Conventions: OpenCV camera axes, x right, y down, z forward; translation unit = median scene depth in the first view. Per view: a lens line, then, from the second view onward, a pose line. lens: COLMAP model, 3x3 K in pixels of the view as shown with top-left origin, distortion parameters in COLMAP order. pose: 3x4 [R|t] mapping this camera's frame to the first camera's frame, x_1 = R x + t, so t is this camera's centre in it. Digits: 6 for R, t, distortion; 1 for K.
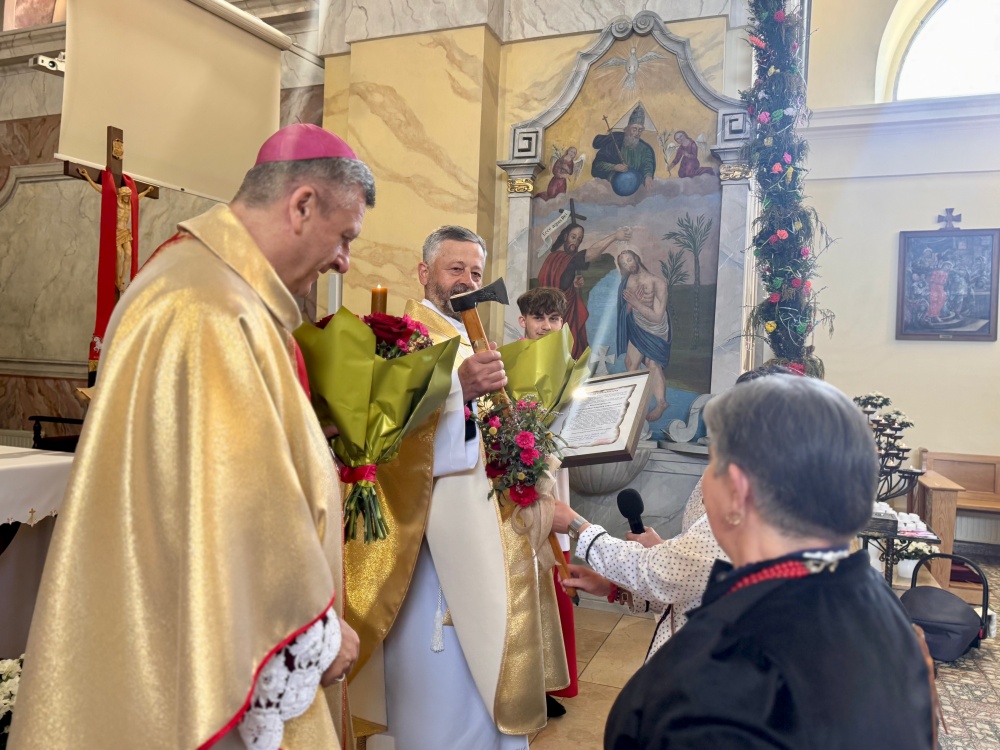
lens RADIAL K [[748.8, 0, 505.5], [0, 748.8, 381.9], [0, 0, 1]] dist [0.092615, -0.106008]
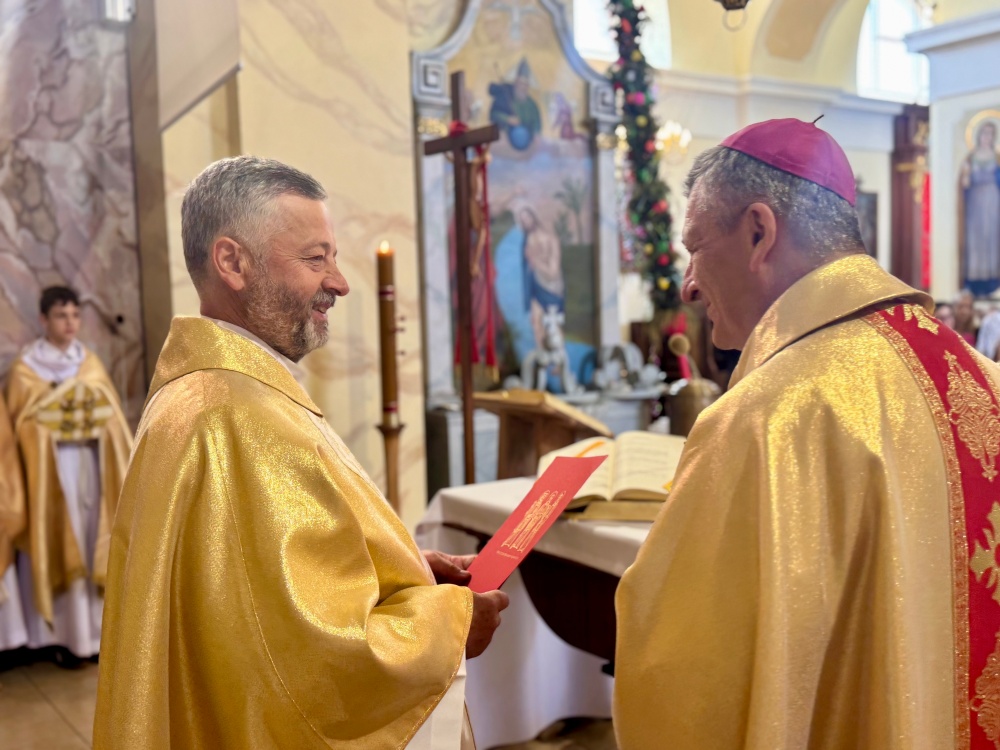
lens RADIAL K [[1073.8, 0, 507.0], [0, 1073.8, 378.7], [0, 0, 1]] dist [0.207699, -0.548520]
pose [[0.537996, -0.111470, 0.835544, -1.049917], [0.053168, 0.993732, 0.098340, -0.089976], [-0.841269, -0.008482, 0.540551, 0.243781]]
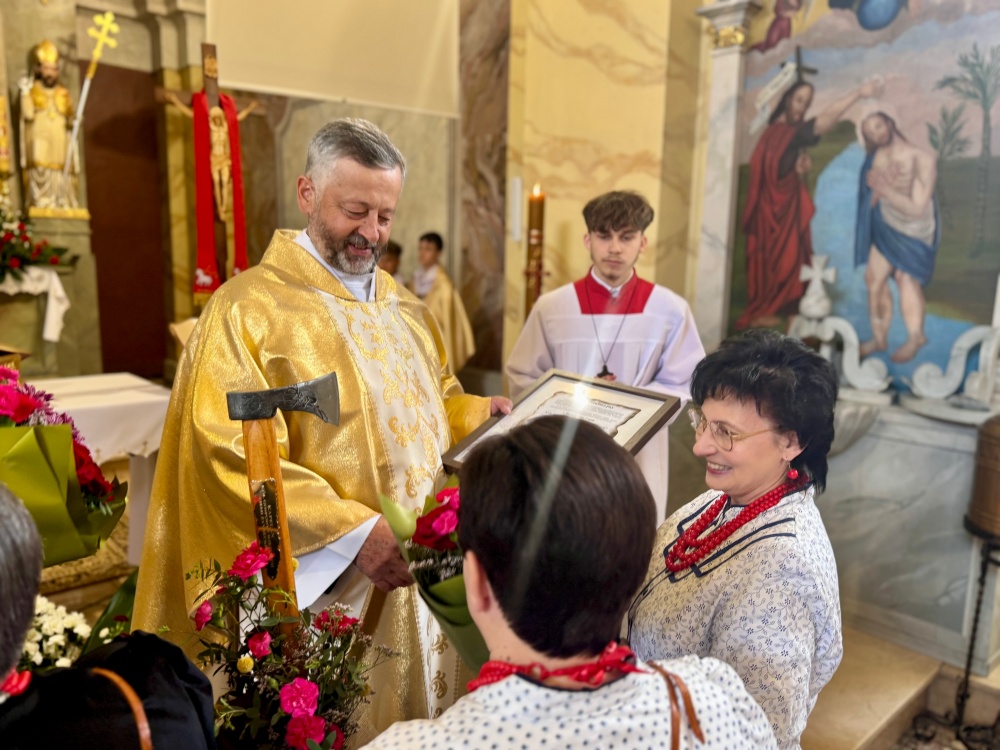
lens RADIAL K [[763.7, 0, 494.4], [0, 763.7, 381.2], [0, 0, 1]] dist [0.030212, -0.042312]
pose [[0.895019, 0.043566, -0.443895, 0.168930], [0.016314, 0.991355, 0.130189, -0.028335], [0.445729, -0.123764, 0.886571, 0.191582]]
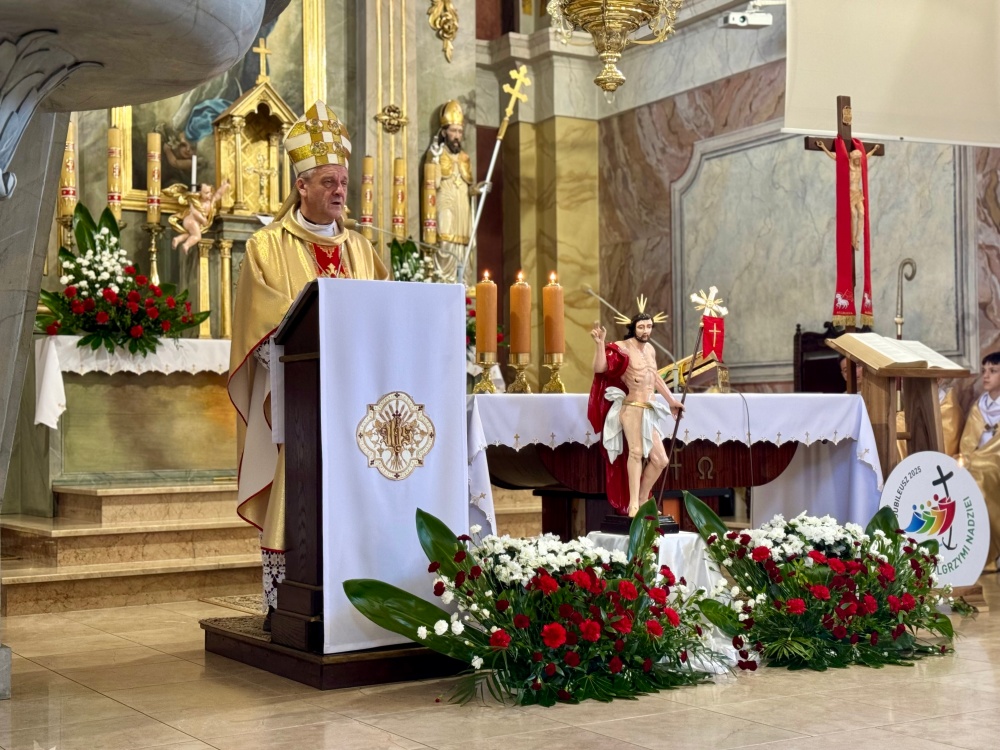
lens RADIAL K [[1436.3, 0, 500.0], [0, 1436.3, 375.0], [0, 0, 1]] dist [0.103390, 0.009184]
pose [[0.791711, -0.072851, -0.606536, 0.215246], [0.039565, 0.996894, -0.068093, 0.120930], [0.609613, 0.029912, 0.792135, -0.620724]]
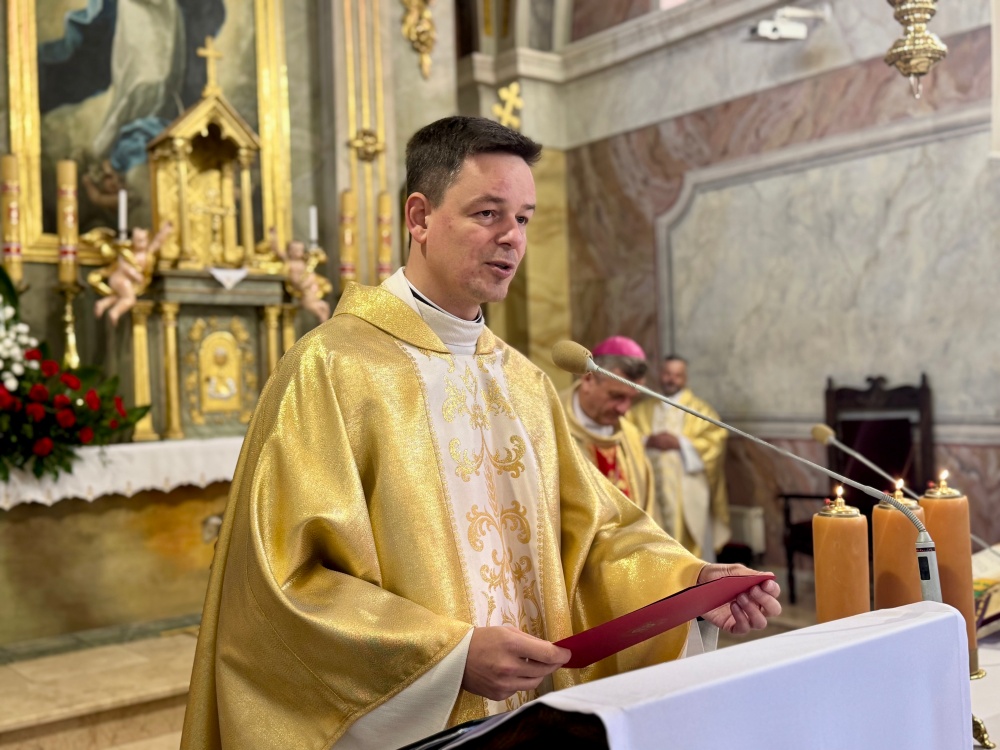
lens RADIAL K [[1073.8, 0, 507.0], [0, 1073.8, 378.7], [0, 0, 1]] dist [0.207699, -0.548520]
pose [[0.856559, -0.073663, -0.510764, -0.379551], [0.066339, 0.997265, -0.032576, -0.069097], [0.511767, -0.005981, 0.859104, -0.096224]]
